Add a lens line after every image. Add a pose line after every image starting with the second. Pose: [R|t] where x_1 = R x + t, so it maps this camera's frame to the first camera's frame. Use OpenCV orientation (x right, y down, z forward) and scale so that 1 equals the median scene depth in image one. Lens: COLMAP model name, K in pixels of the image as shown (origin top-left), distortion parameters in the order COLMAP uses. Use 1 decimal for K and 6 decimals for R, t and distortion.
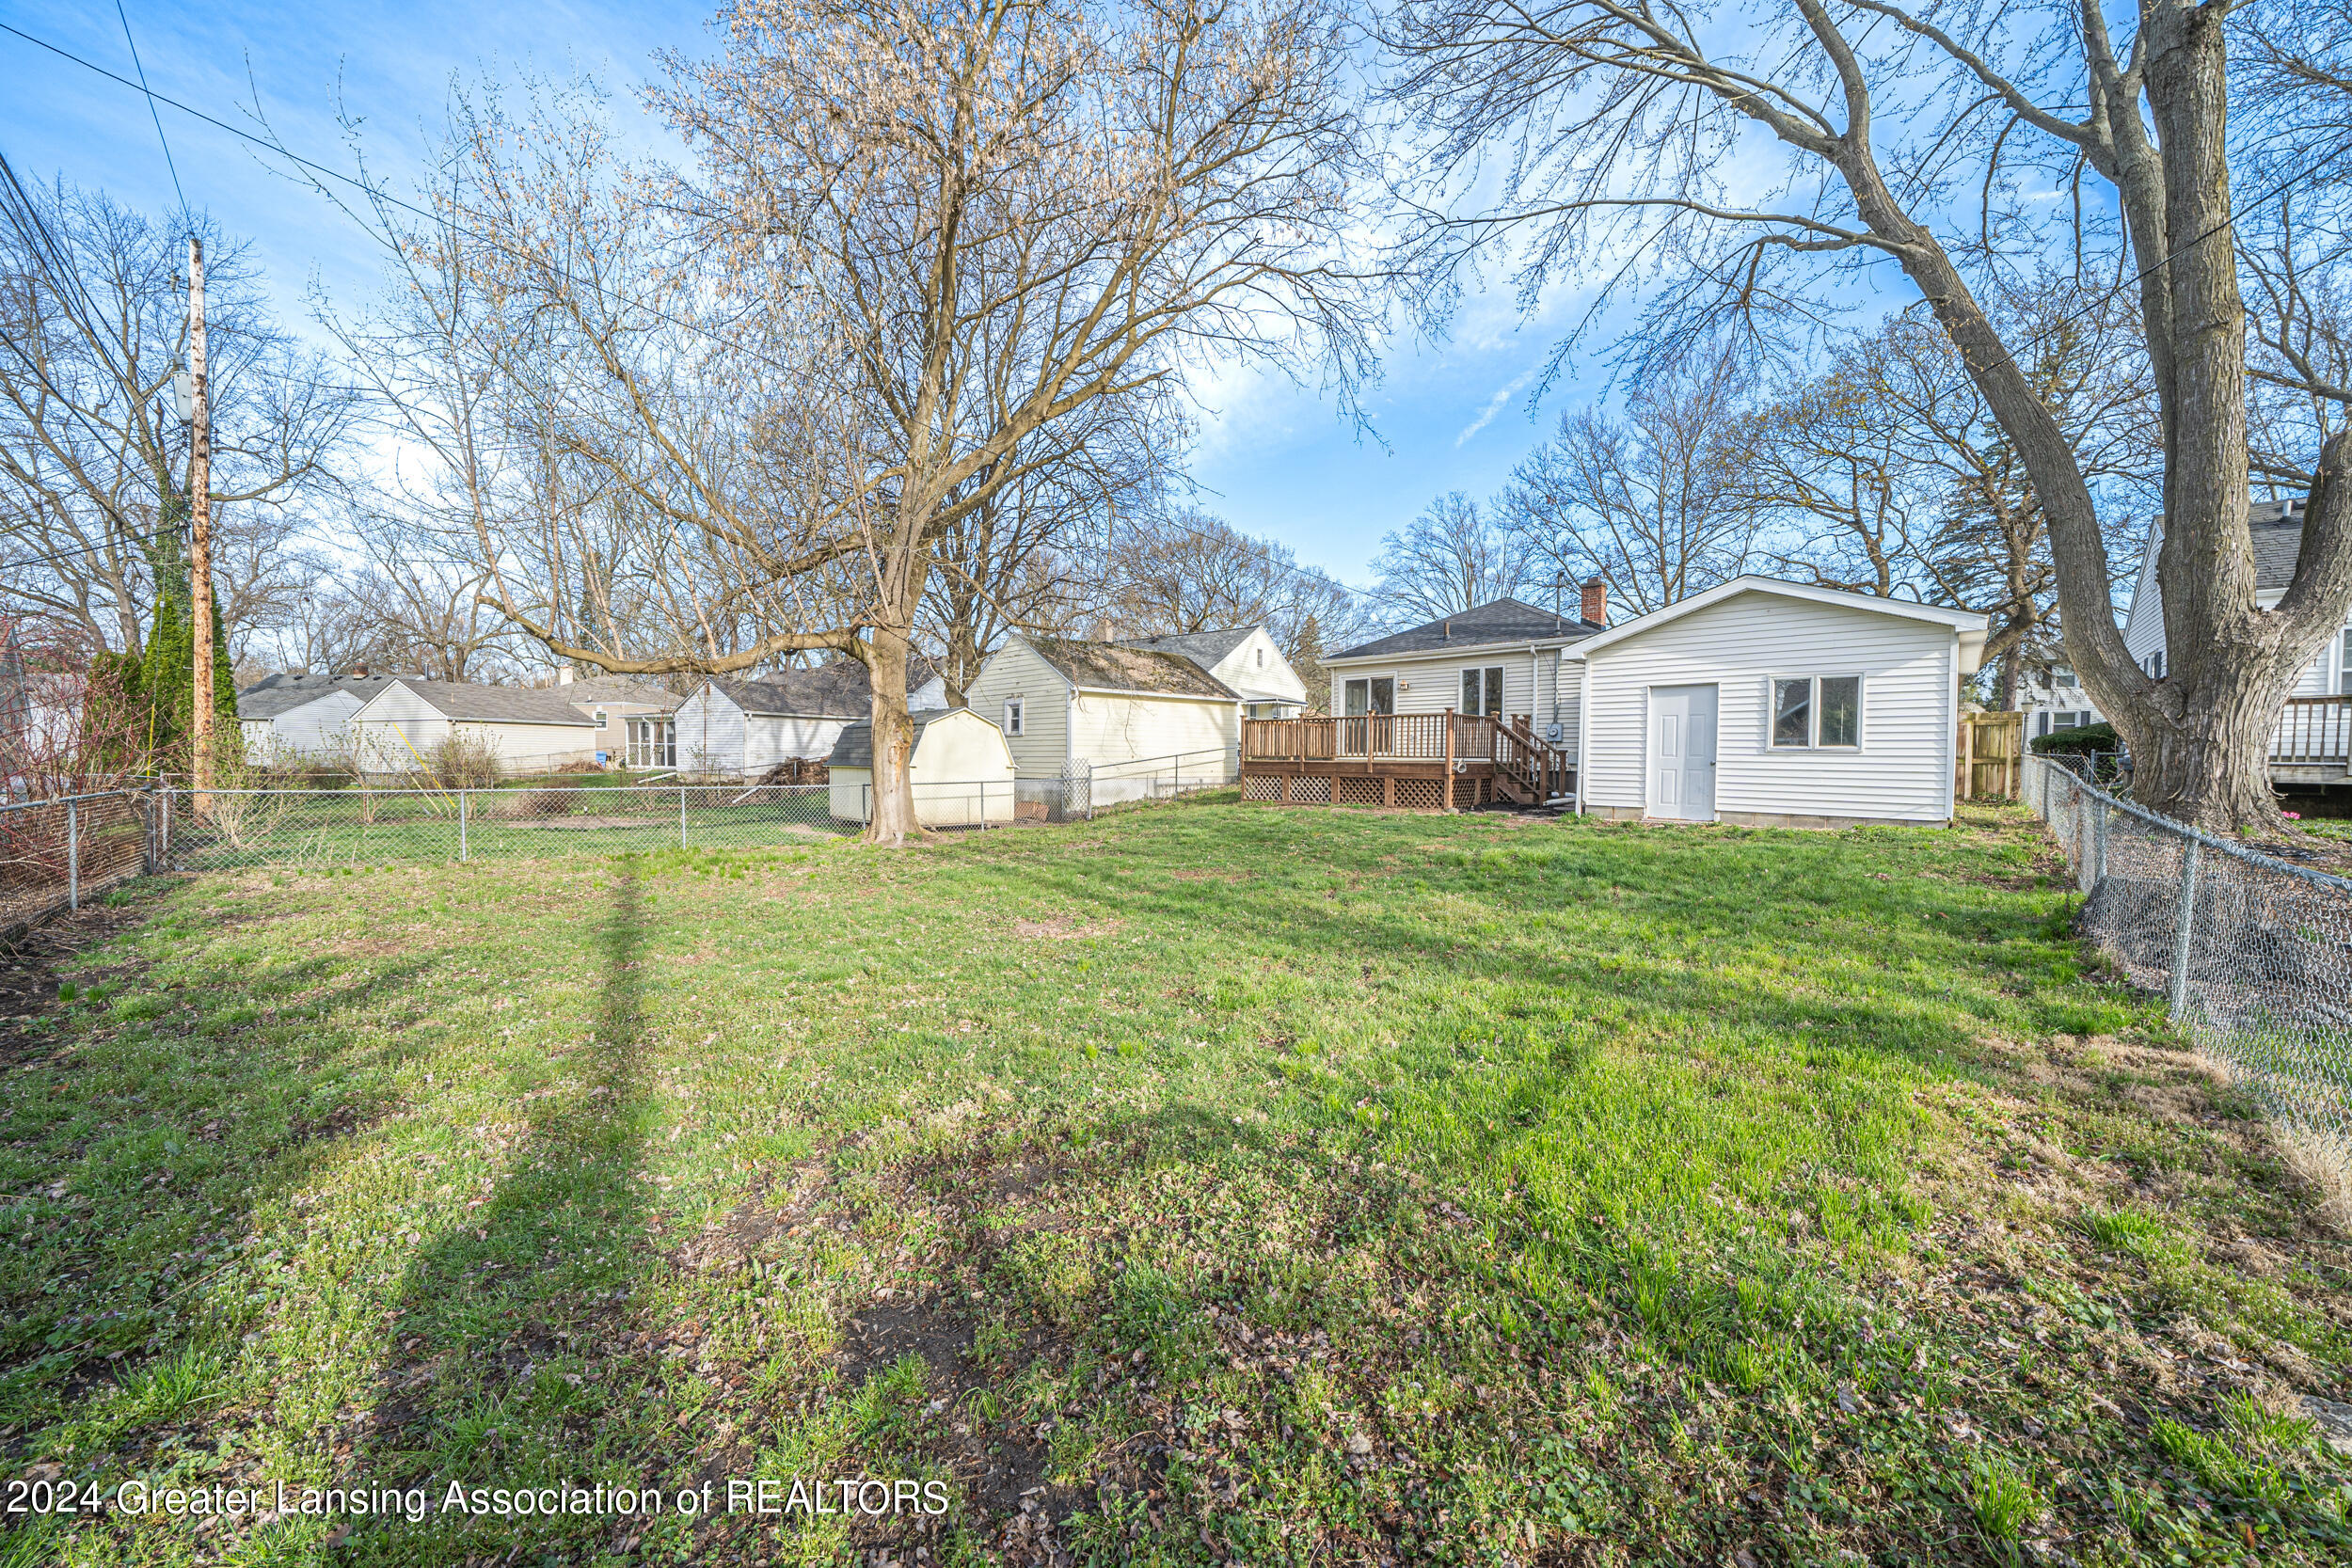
lens RADIAL K [[829.5, 0, 1173.5], [0, 829.5, 746.0], [0, 0, 1]] dist [-0.020523, 0.000078]
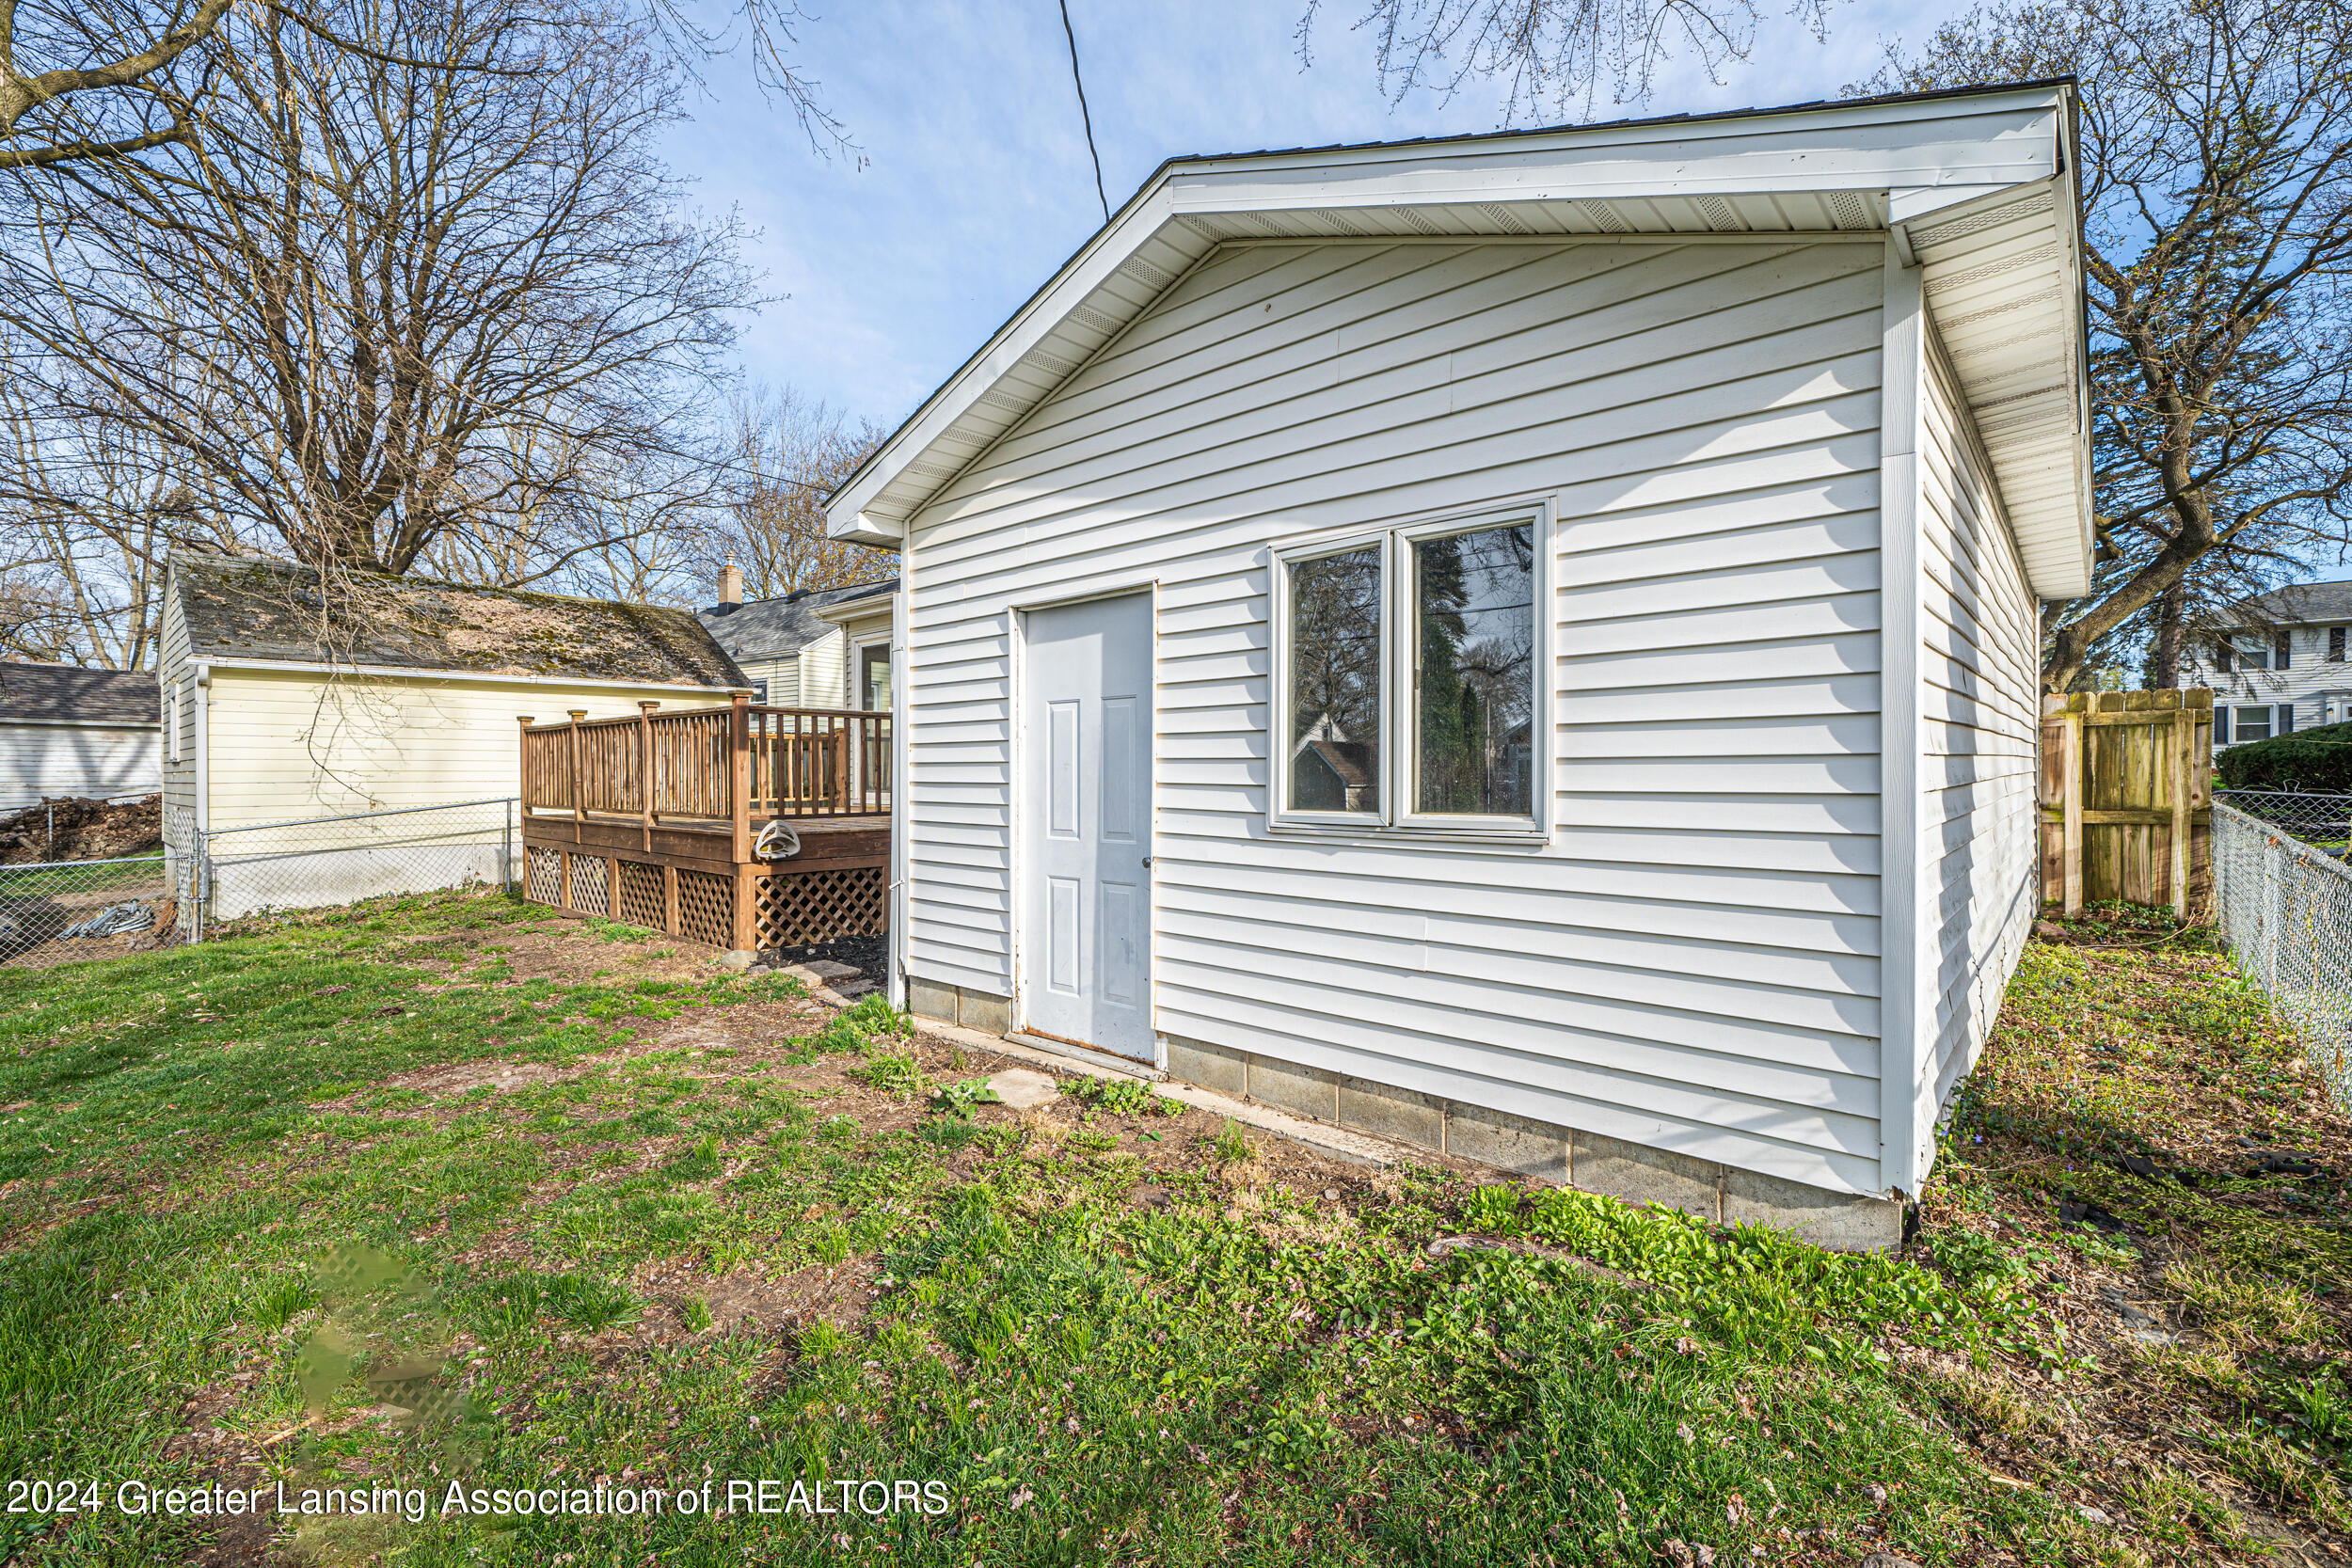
lens RADIAL K [[1025.4, 0, 1172.6], [0, 1025.4, 734.6], [0, 0, 1]] dist [0.011196, -0.000063]
pose [[0.999342, -0.006783, 0.035622, 0.431613], [0.007663, 0.999667, -0.024633, -0.010021], [-0.035443, 0.024890, 0.999062, 0.423164]]
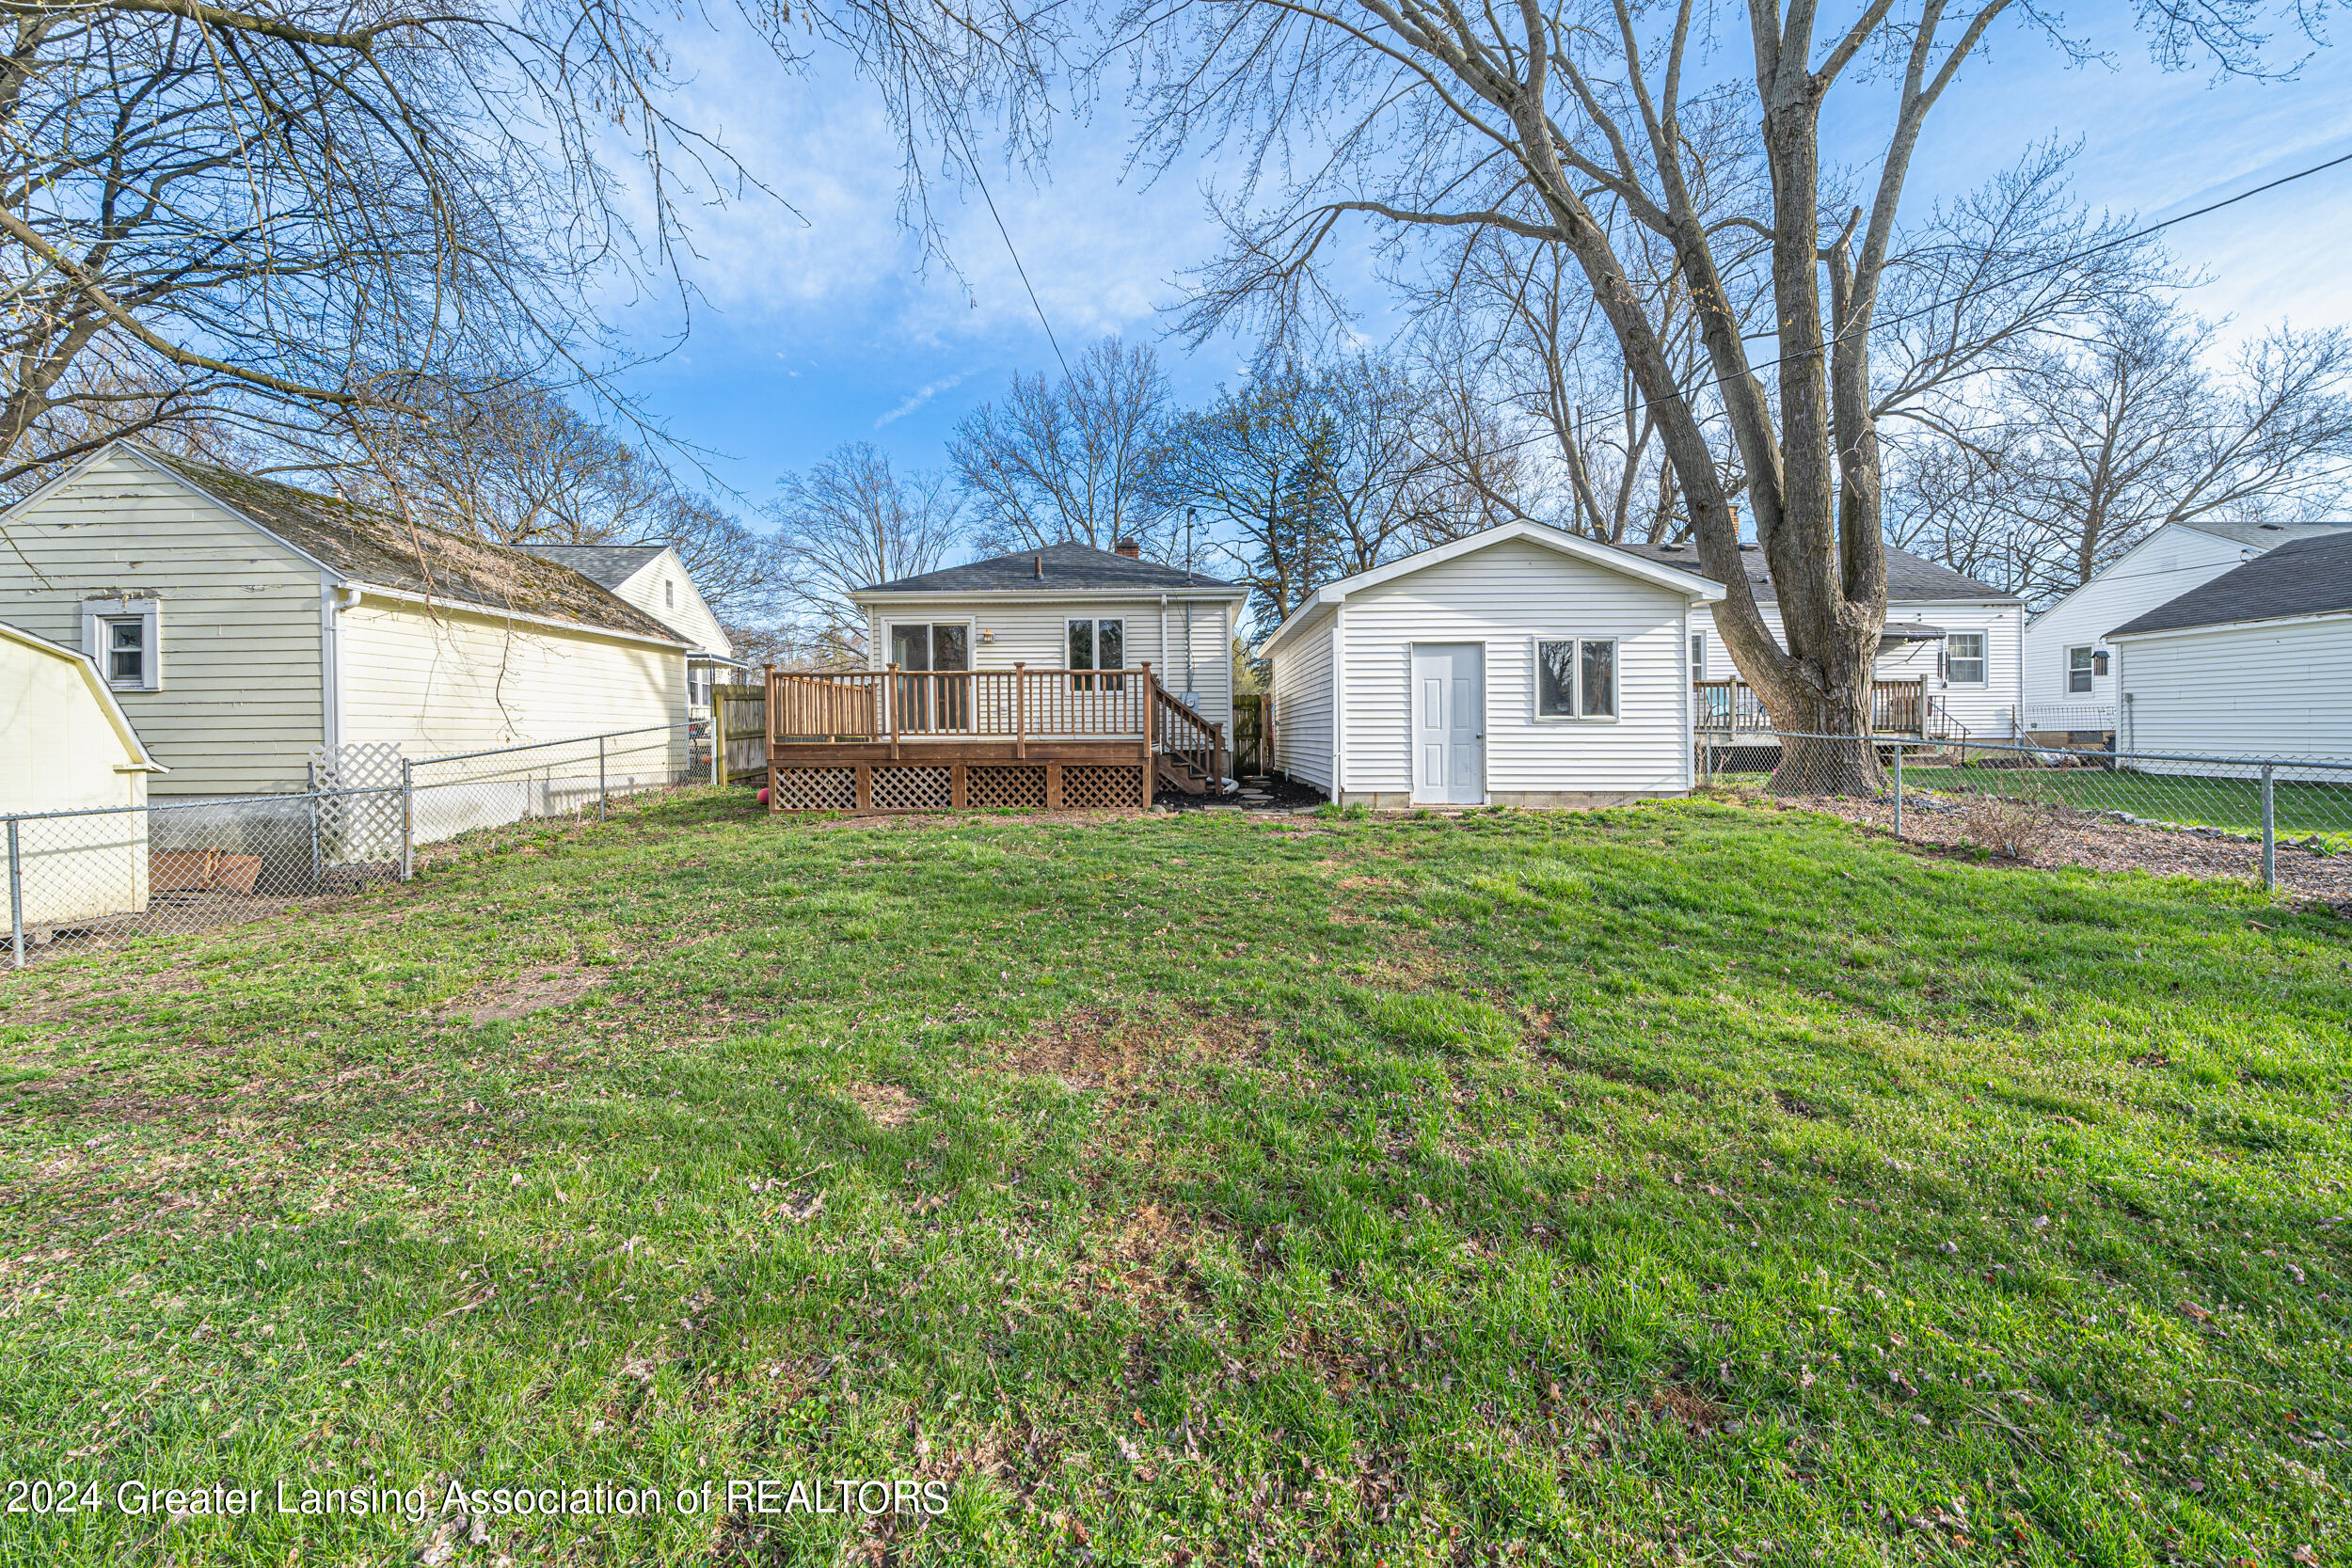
lens RADIAL K [[832.7, 0, 1166.5], [0, 832.7, 723.3], [0, 0, 1]] dist [-0.000054, 0.000142]
pose [[0.726946, 0.004111, 0.686683, -0.113608], [0.002114, 0.999964, -0.008224, 0.009313], [-0.686692, 0.007430, 0.726911, 0.394272]]
